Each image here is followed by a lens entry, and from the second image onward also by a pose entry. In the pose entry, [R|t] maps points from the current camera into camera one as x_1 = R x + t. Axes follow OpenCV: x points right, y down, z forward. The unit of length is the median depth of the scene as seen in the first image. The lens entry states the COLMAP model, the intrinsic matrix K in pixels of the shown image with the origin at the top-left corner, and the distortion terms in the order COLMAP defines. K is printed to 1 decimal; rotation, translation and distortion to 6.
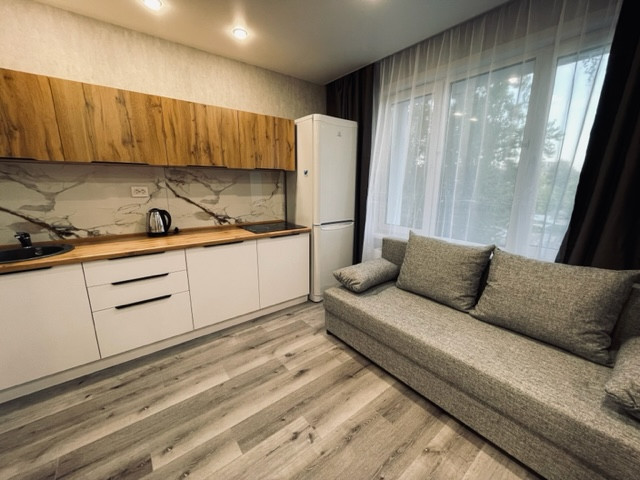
lens RADIAL K [[258.8, 0, 320.1], [0, 258.8, 239.8], [0, 0, 1]] dist [-0.002707, 0.000626]
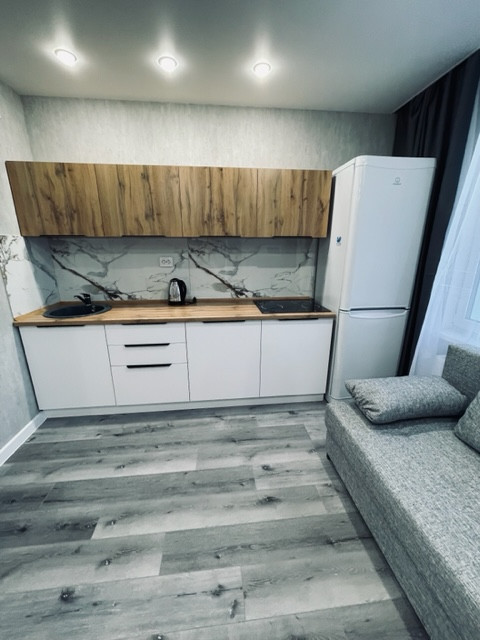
lens RADIAL K [[258.8, 0, 239.3], [0, 258.8, 319.9], [0, 0, 1]] dist [-0.002707, 0.000626]
pose [[0.844829, 0.140981, -0.516127, 0.166150], [-0.109945, 0.989818, 0.090407, -0.086959], [0.523618, -0.019633, 0.851727, 0.264449]]
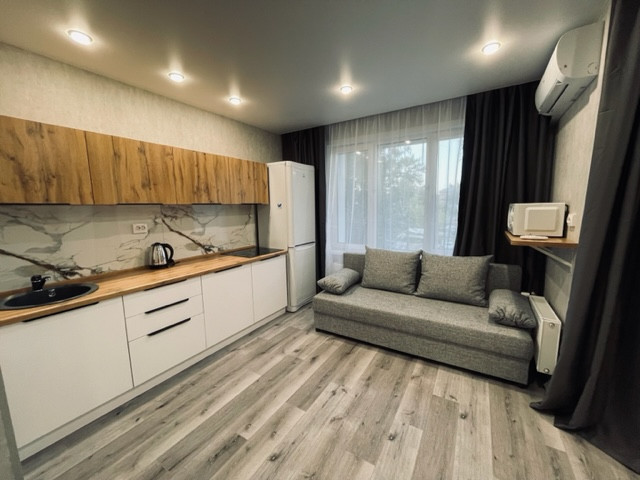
lens RADIAL K [[258.8, 0, 320.6], [0, 258.8, 239.9], [0, 0, 1]] dist [-0.002707, 0.000626]
pose [[0.937963, -0.067316, 0.340139, -0.406474], [0.096847, 0.992793, -0.070583, 0.010819], [-0.332937, 0.099146, 0.937722, -0.271246]]
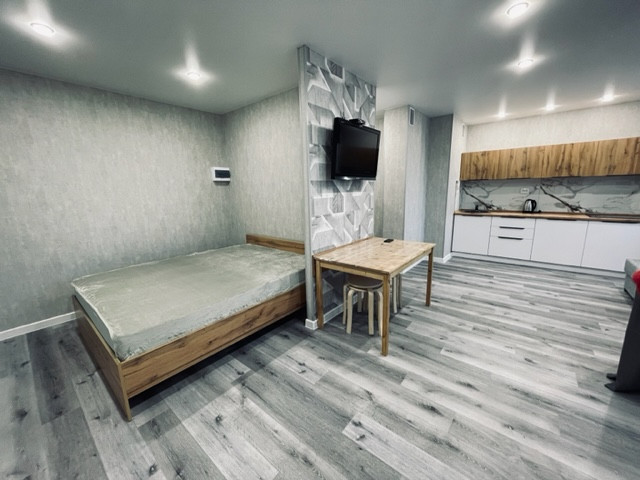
lens RADIAL K [[258.8, 0, 320.5], [0, 258.8, 239.9], [0, 0, 1]] dist [-0.002707, 0.000626]
pose [[0.217942, 0.182090, -0.958825, 1.121162], [-0.184609, 0.972396, 0.142706, 0.227095], [0.958343, 0.145906, 0.245541, -1.141534]]
